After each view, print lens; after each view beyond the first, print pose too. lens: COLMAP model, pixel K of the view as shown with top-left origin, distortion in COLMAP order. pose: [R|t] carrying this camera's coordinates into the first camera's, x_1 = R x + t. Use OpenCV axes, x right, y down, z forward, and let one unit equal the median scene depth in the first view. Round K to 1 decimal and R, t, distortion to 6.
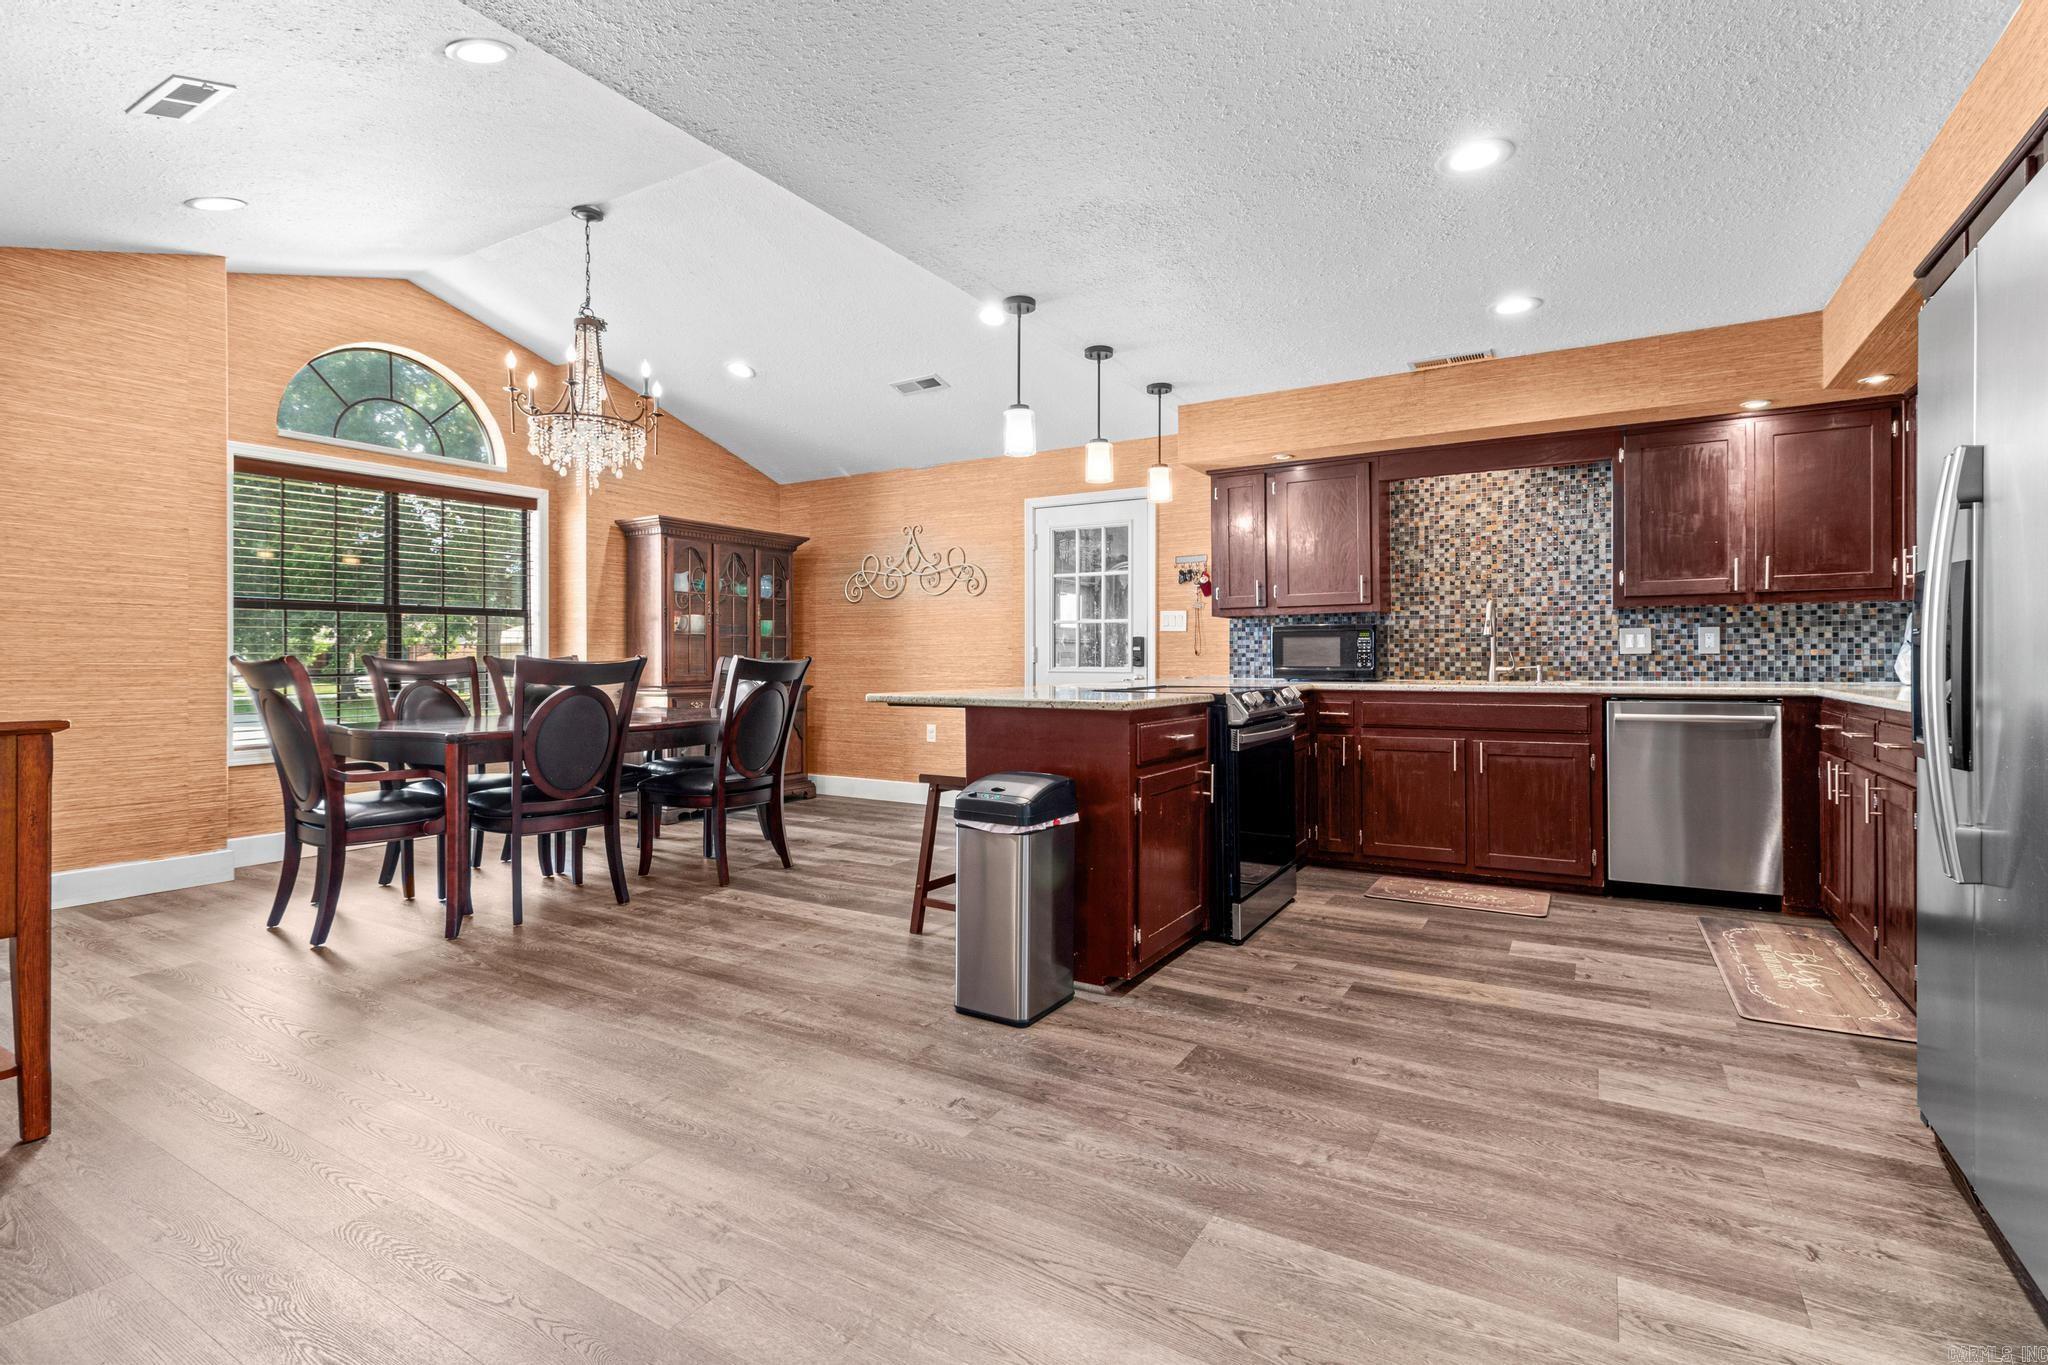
lens RADIAL K [[954.5, 0, 1031.0], [0, 954.5, 659.5], [0, 0, 1]] dist [0.005963, -0.000208]
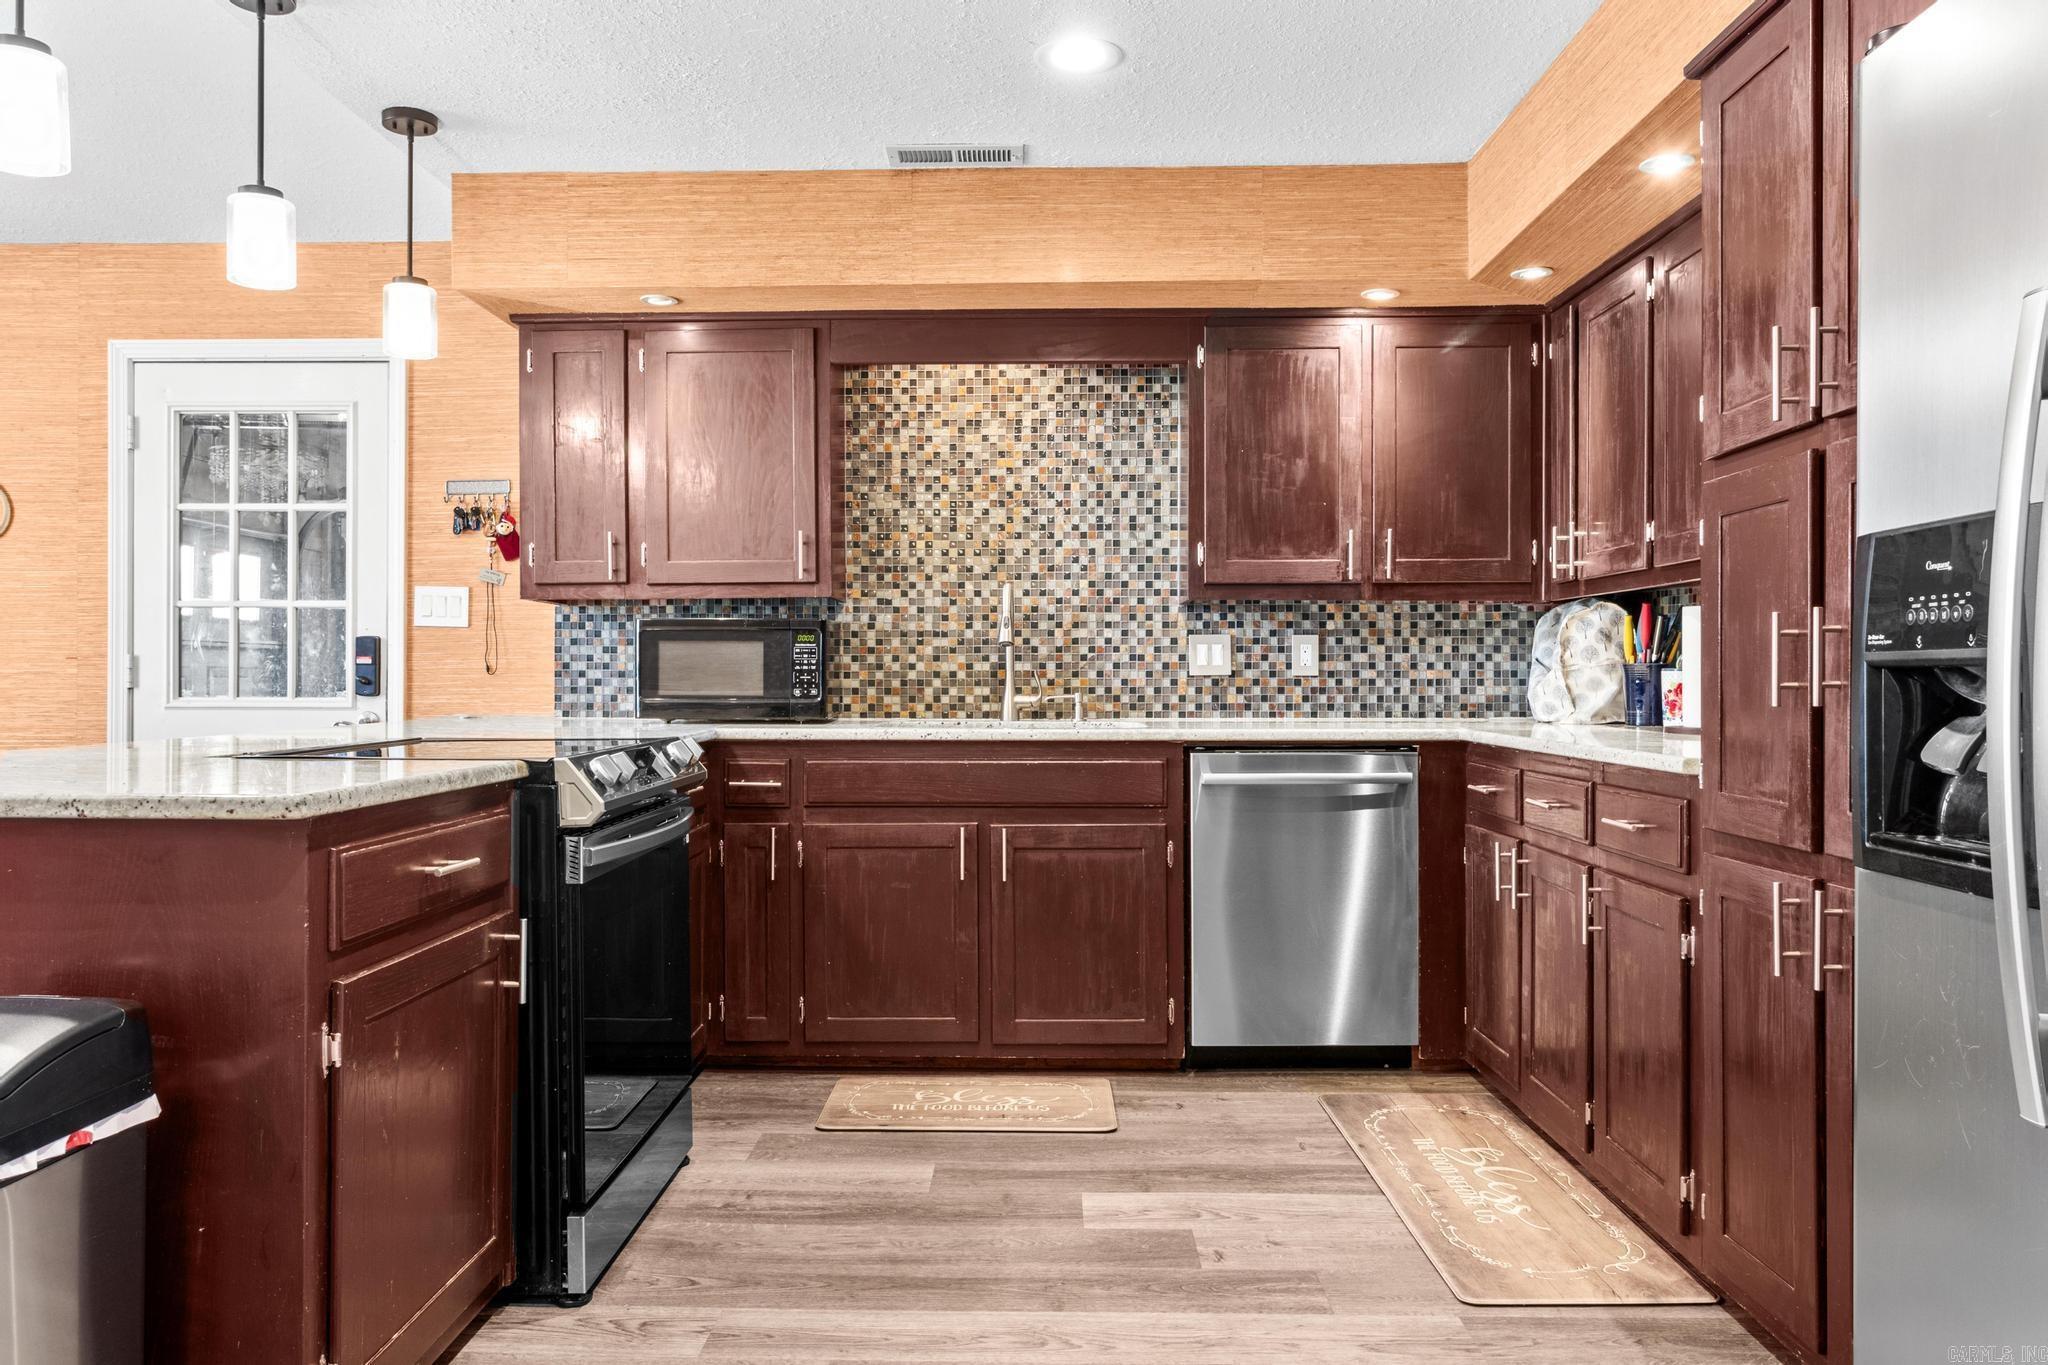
lens RADIAL K [[1471.9, 0, 1000.5], [0, 1471.9, 679.0], [0, 0, 1]] dist [-0.000850, 0.000114]
pose [[0.874977, 0.003088, 0.484154, 0.038294], [-0.002977, 0.999995, -0.000999, -0.002039], [-0.484155, -0.000568, 0.874982, 0.215490]]
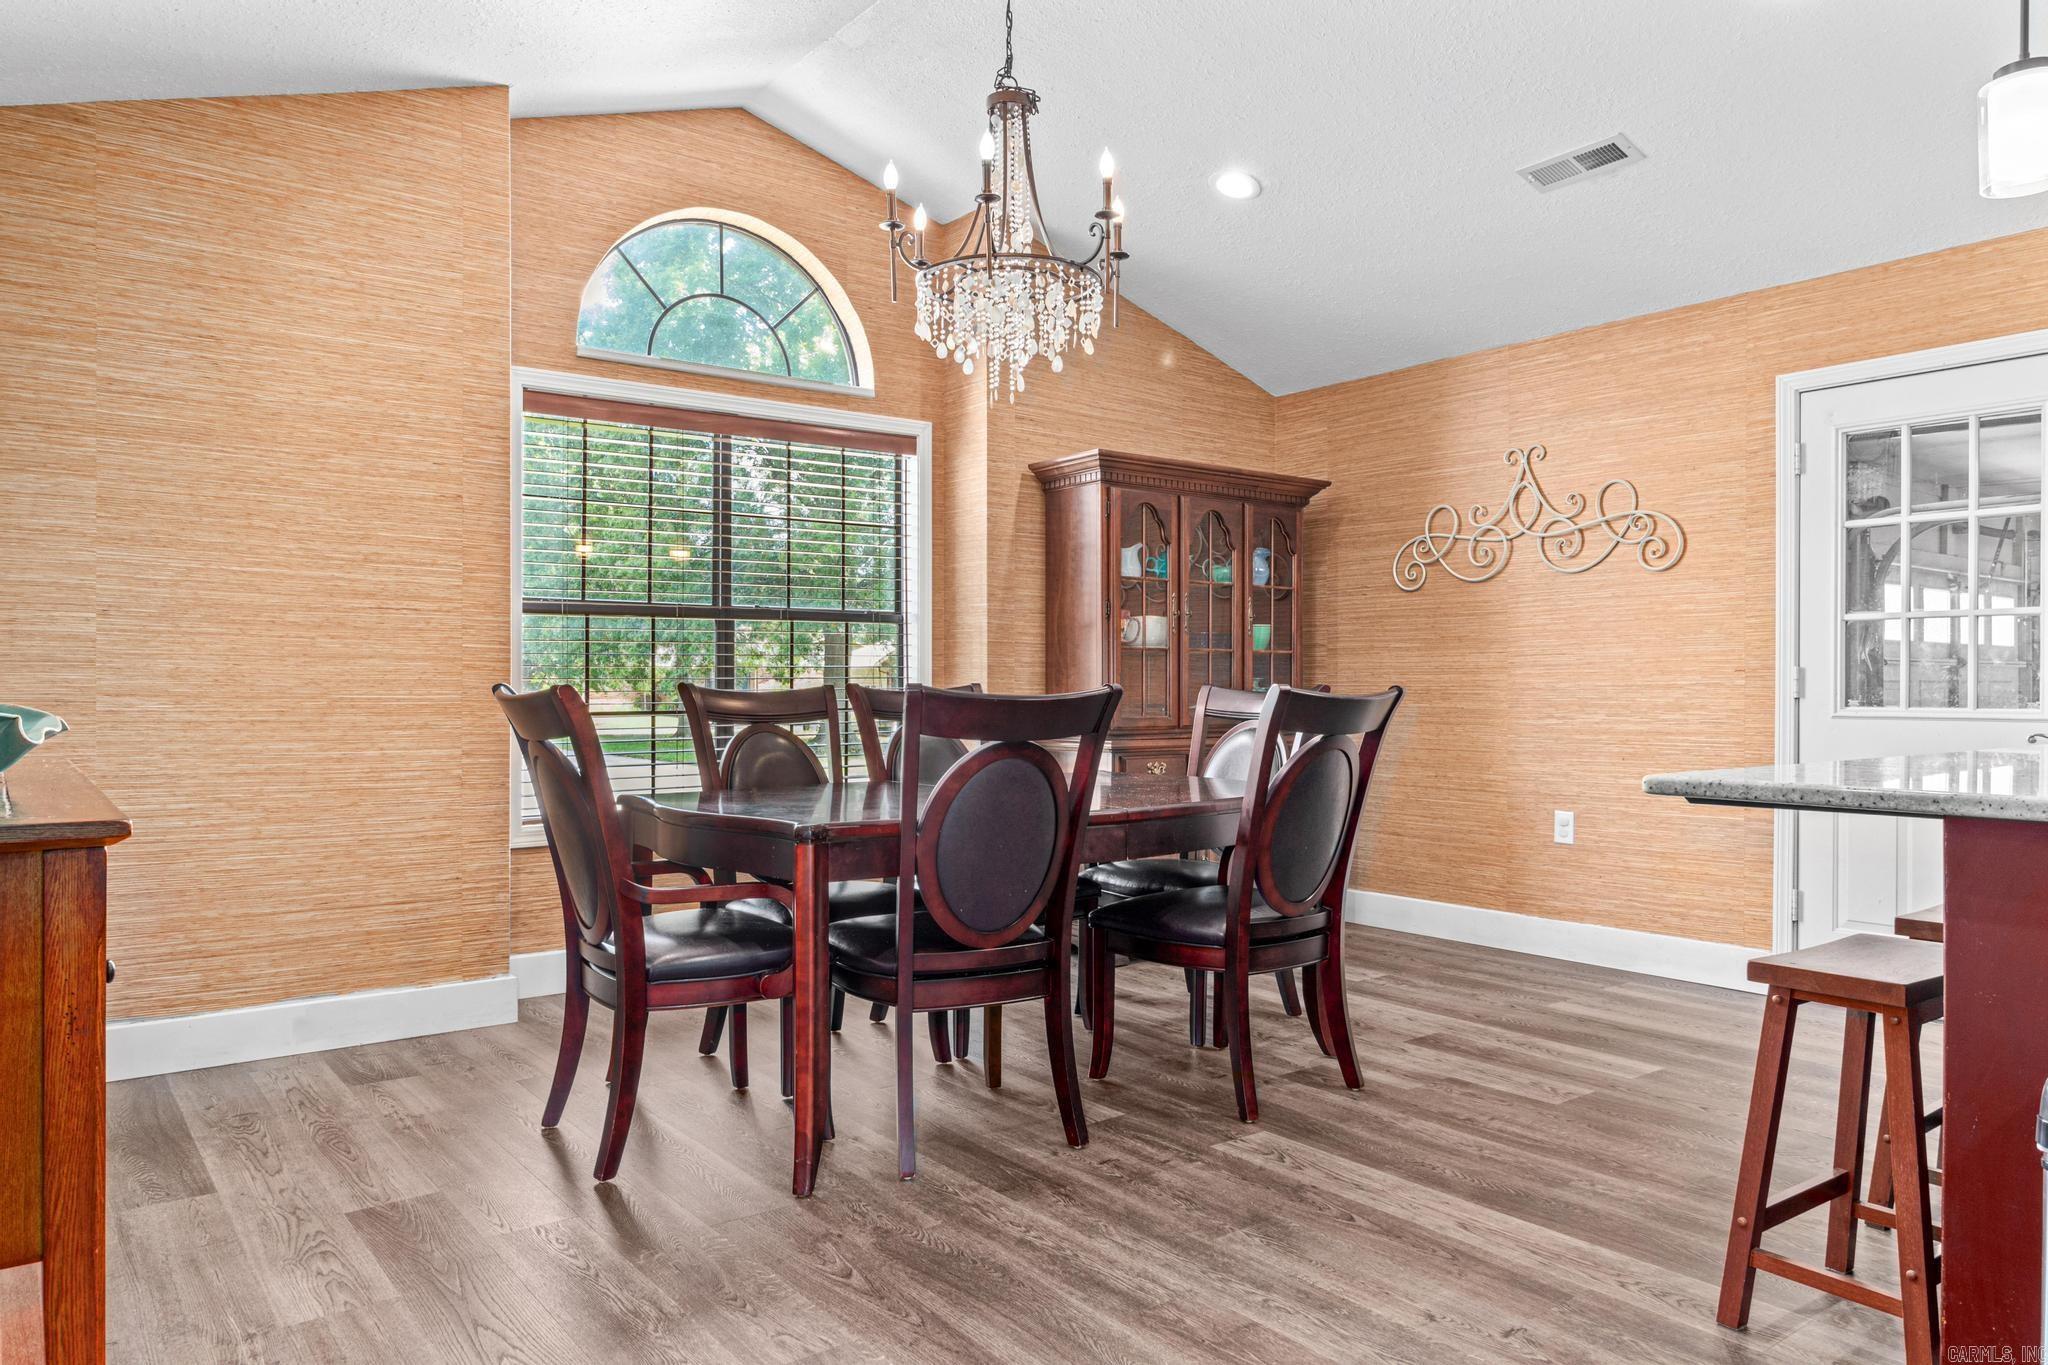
lens RADIAL K [[1375.8, 0, 1024.0], [0, 1375.8, 682.5], [0, 0, 1]] dist [0.006227, 0.001612]
pose [[0.928830, -0.000587, -0.370506, -0.149767], [-0.000999, 0.999991, -0.004089, -0.001833], [0.370505, 0.004169, 0.928821, 0.239748]]
